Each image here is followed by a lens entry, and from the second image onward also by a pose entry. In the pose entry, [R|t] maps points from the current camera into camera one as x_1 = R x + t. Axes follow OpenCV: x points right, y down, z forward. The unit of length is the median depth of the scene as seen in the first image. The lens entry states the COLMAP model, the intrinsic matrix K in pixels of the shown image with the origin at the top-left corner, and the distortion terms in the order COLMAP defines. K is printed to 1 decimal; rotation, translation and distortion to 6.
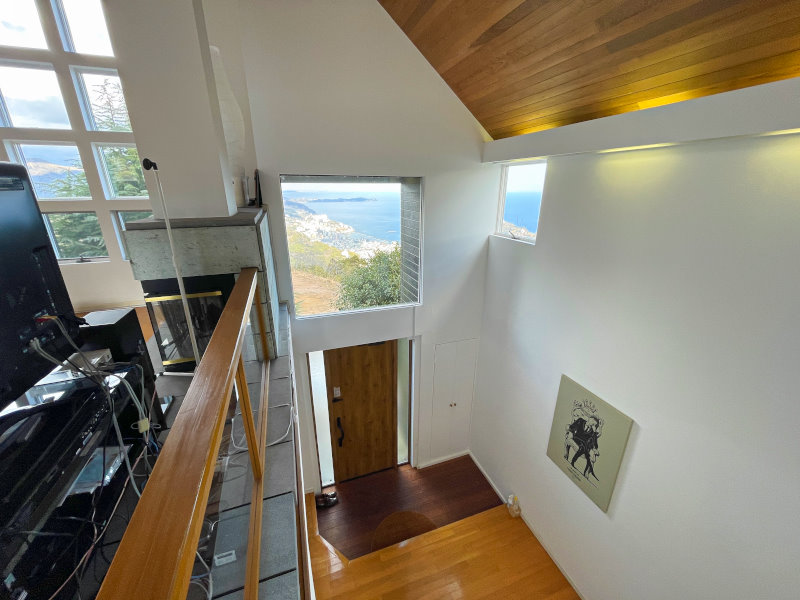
lens RADIAL K [[322.7, 0, 400.0], [0, 322.7, 300.0], [0, 0, 1]] dist [-0.002646, -0.000087]
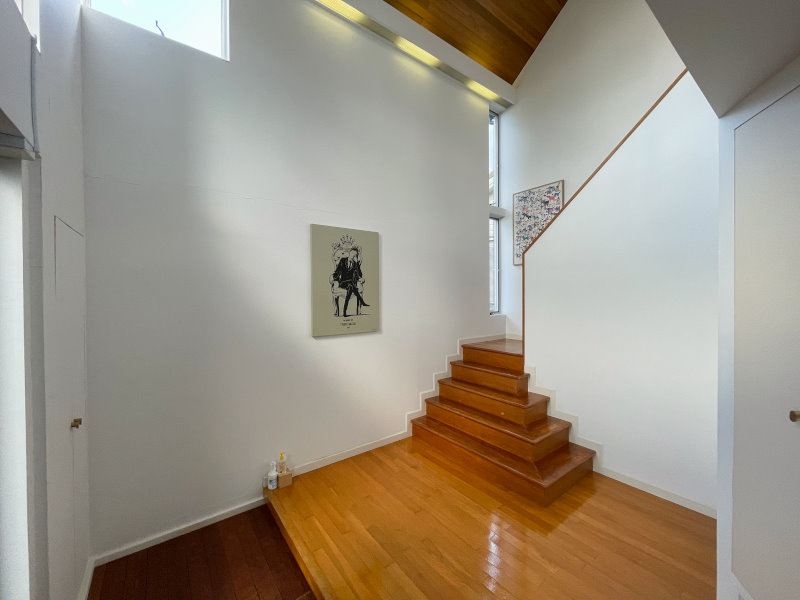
lens RADIAL K [[322.7, 0, 400.0], [0, 322.7, 300.0], [0, 0, 1]] dist [-0.002646, -0.000087]
pose [[-0.291908, -0.005910, 0.956428, -0.468057], [0.320797, 0.941451, 0.103726, 0.445283], [-0.901043, 0.337098, -0.272921, 1.163281]]
